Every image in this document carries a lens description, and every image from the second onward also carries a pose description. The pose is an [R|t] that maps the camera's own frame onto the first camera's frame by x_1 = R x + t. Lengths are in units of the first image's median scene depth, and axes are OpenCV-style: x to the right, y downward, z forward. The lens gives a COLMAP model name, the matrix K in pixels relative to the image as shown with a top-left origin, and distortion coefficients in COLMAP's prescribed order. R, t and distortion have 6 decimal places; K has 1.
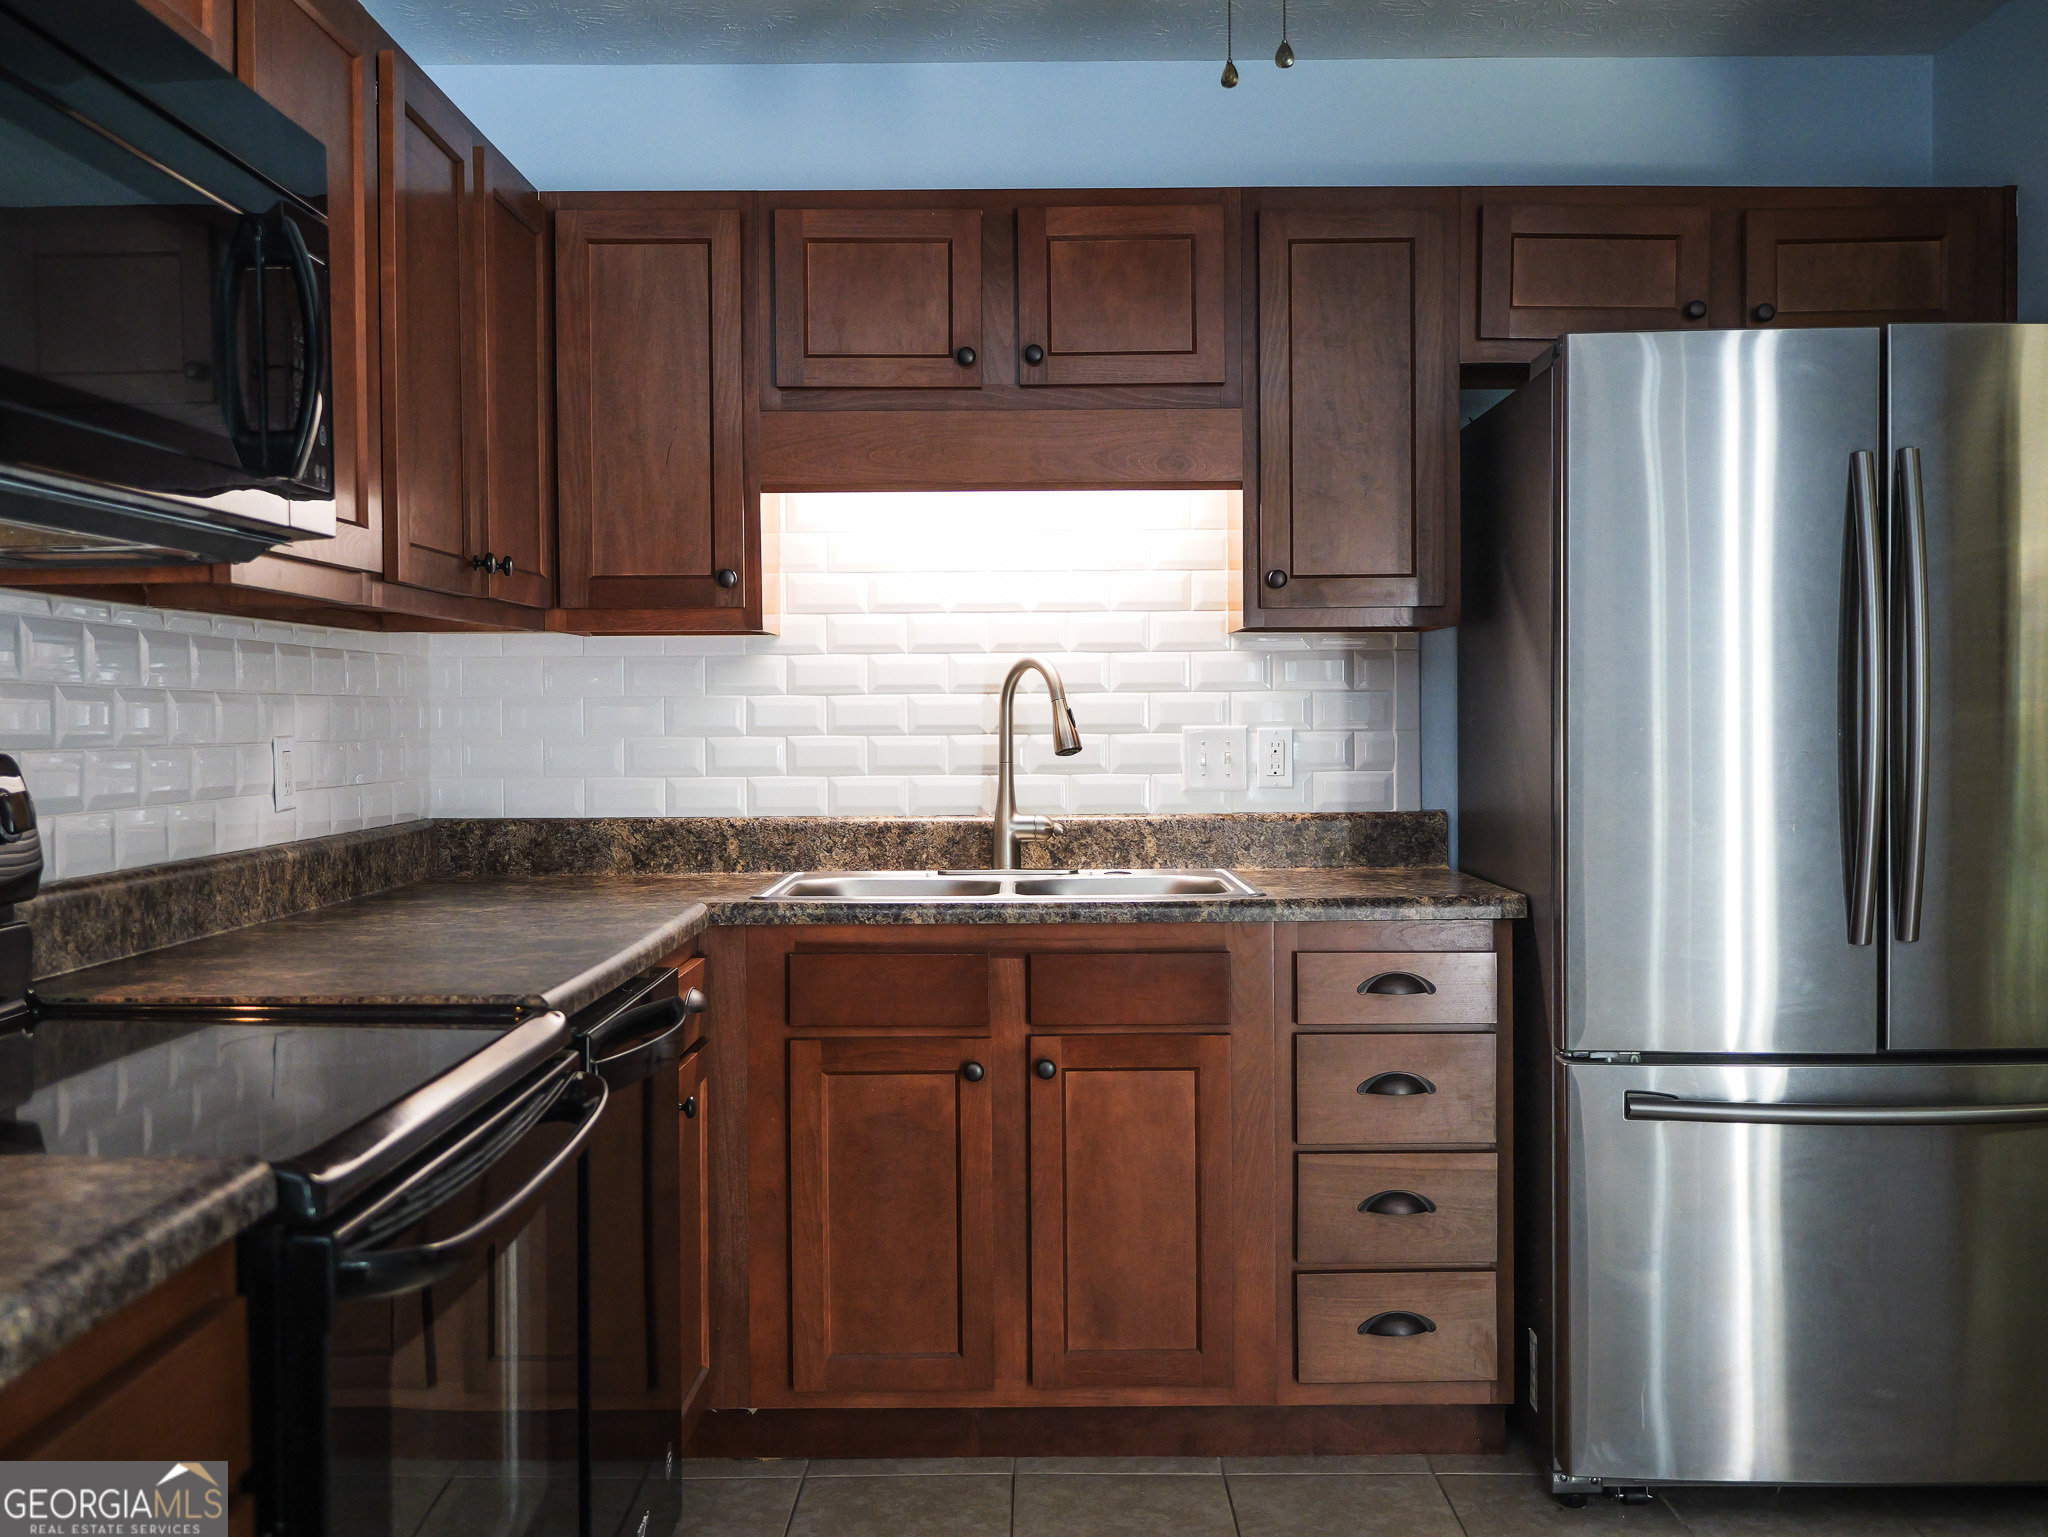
lens RADIAL K [[1996.8, 0, 1024.0], [0, 1996.8, 768.5], [0, 0, 1]] dist [0.001190, 0.012233]
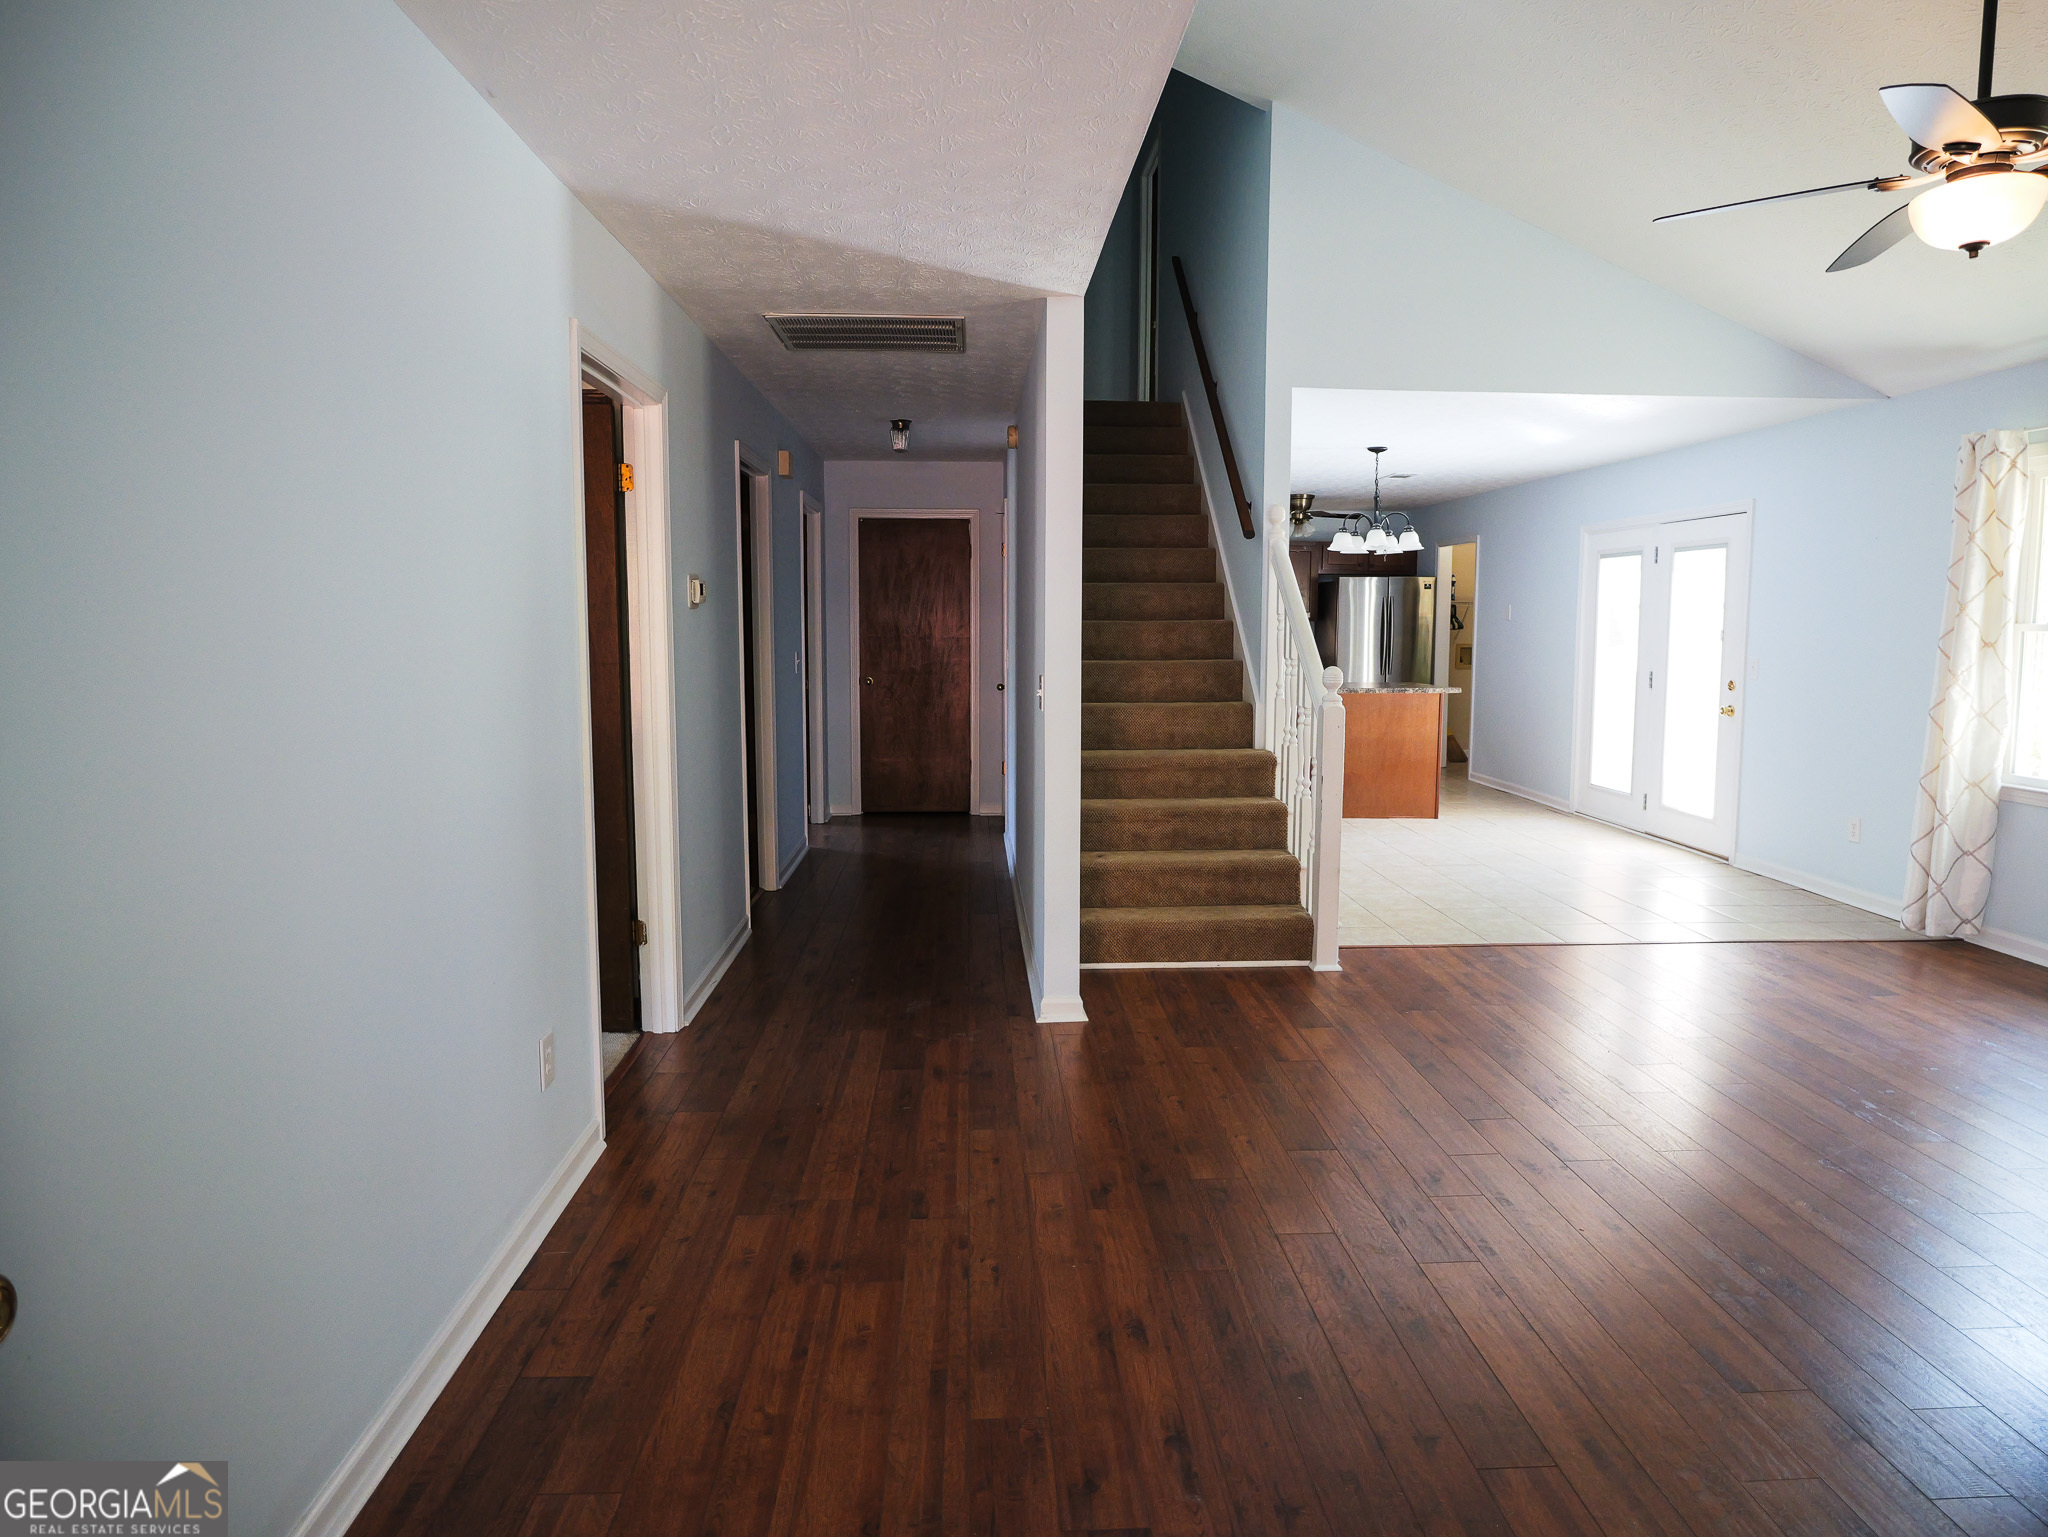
lens RADIAL K [[1227.5, 0, 1022.9], [0, 1227.5, 746.2], [0, 0, 1]] dist [-0.024567, 0.001705]
pose [[0.998660, 0.003271, 0.051657, -0.779100], [-0.007162, 0.997133, 0.075330, 0.024254], [-0.051263, -0.075599, 0.995820, -2.388005]]
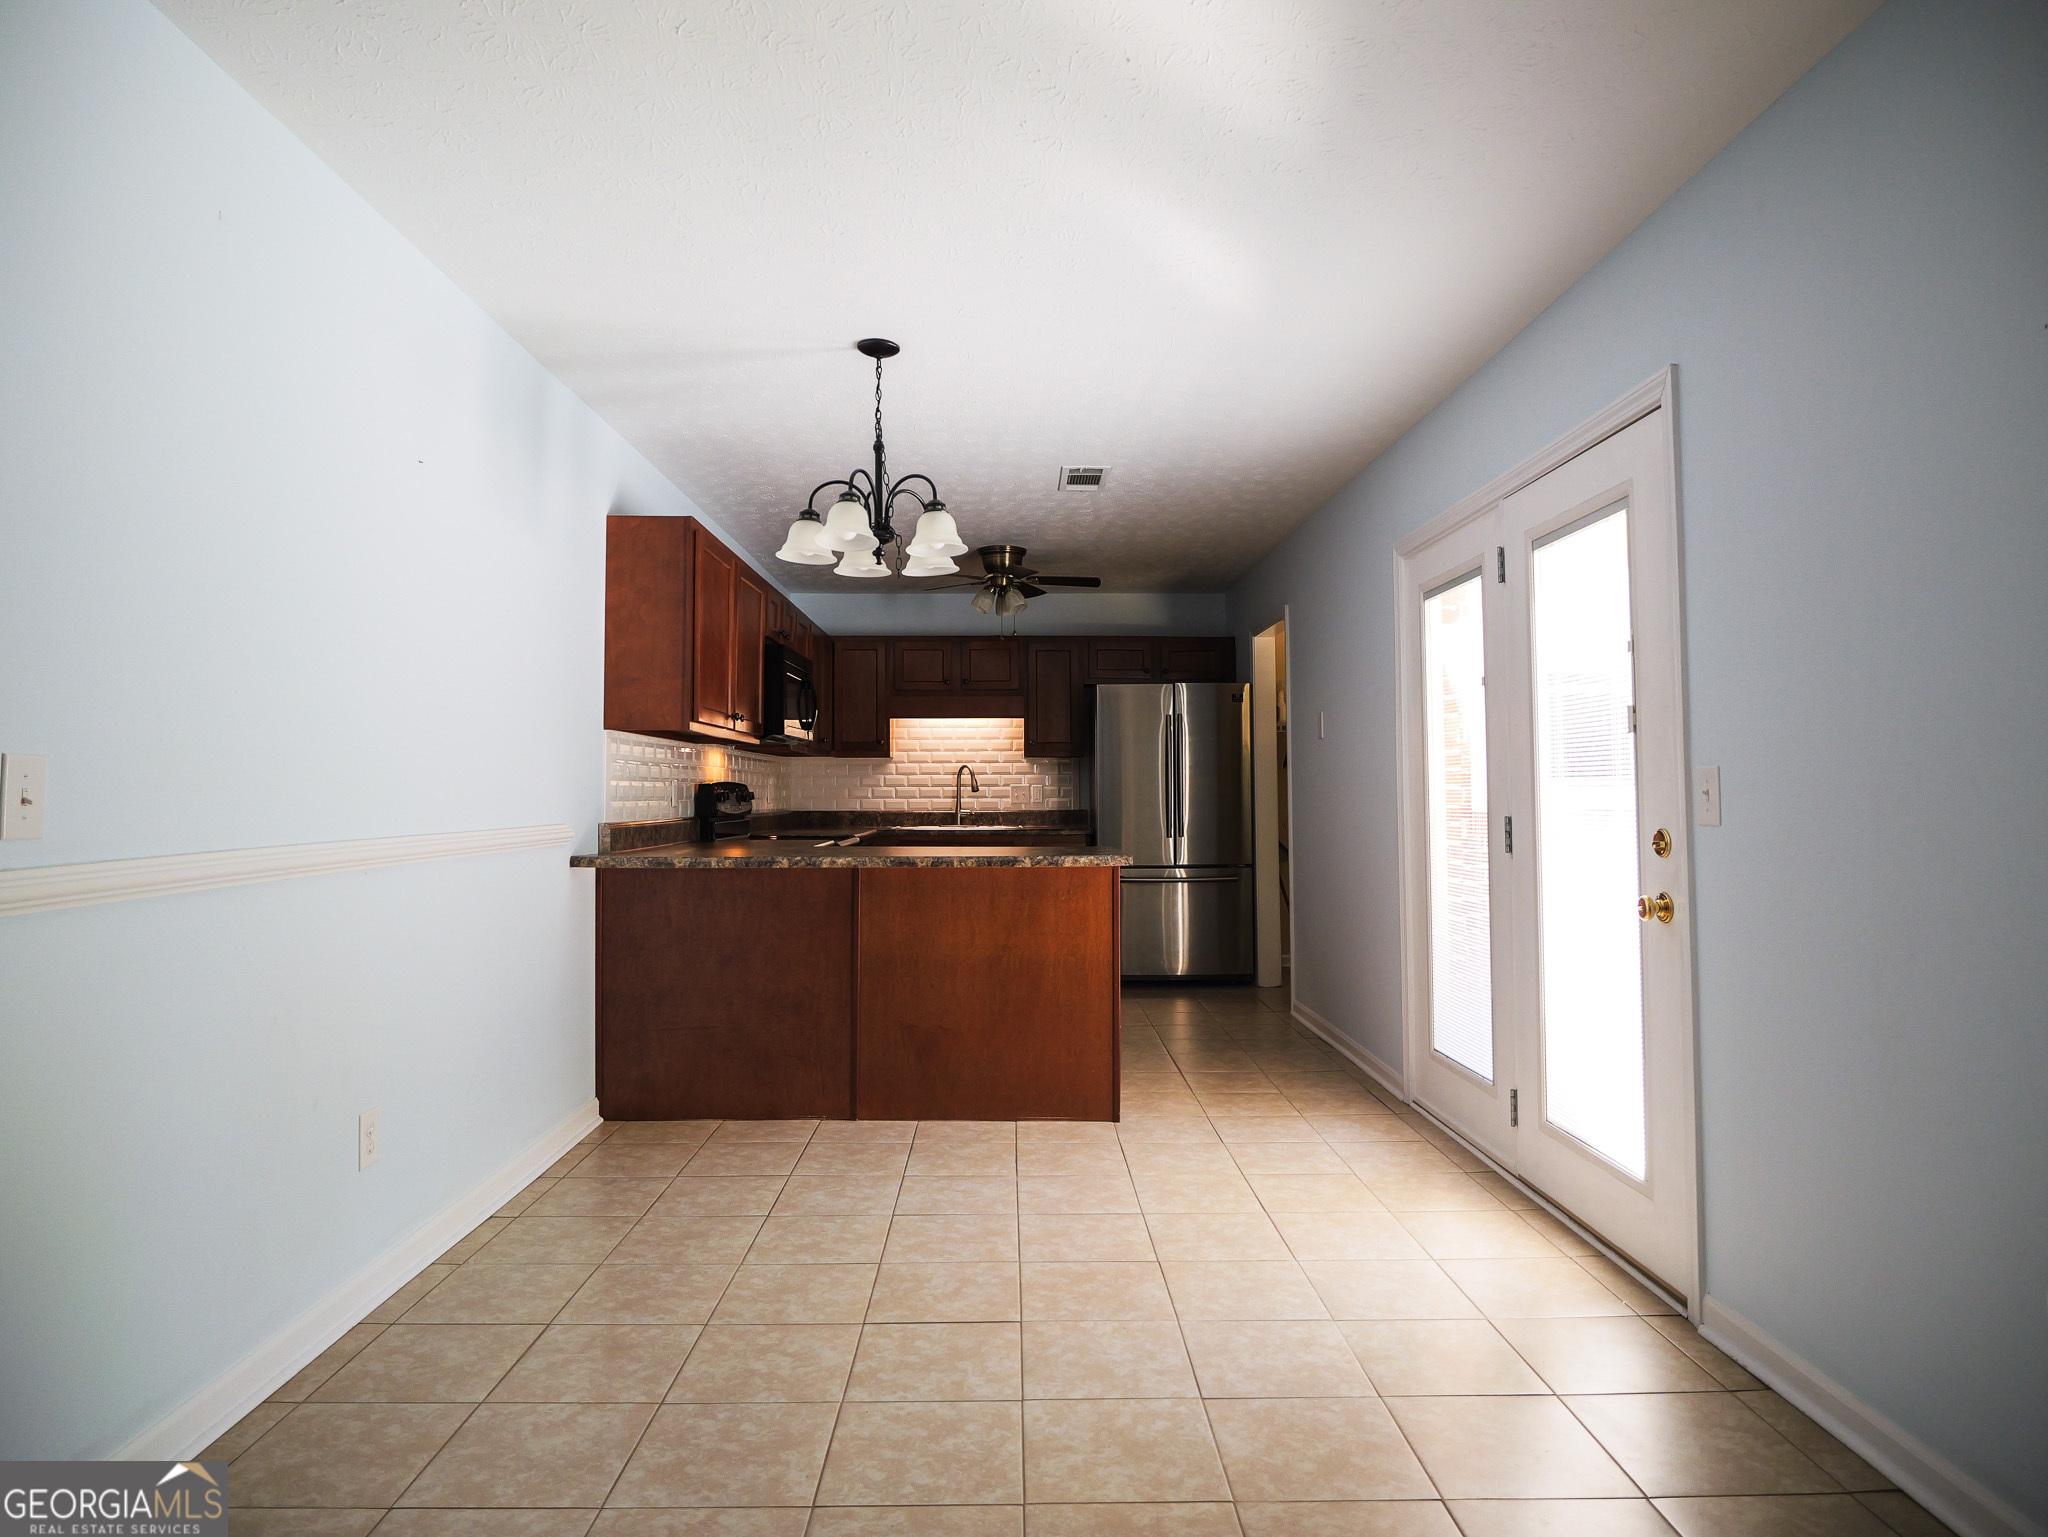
lens RADIAL K [[1227.5, 0, 1022.9], [0, 1227.5, 746.2], [0, 0, 1]] dist [-0.024567, 0.001705]
pose [[0.999856, 0.003627, 0.016601, 0.071556], [-0.002512, 0.997771, -0.066681, 0.058738], [-0.016806, 0.066630, 0.997636, -1.215080]]
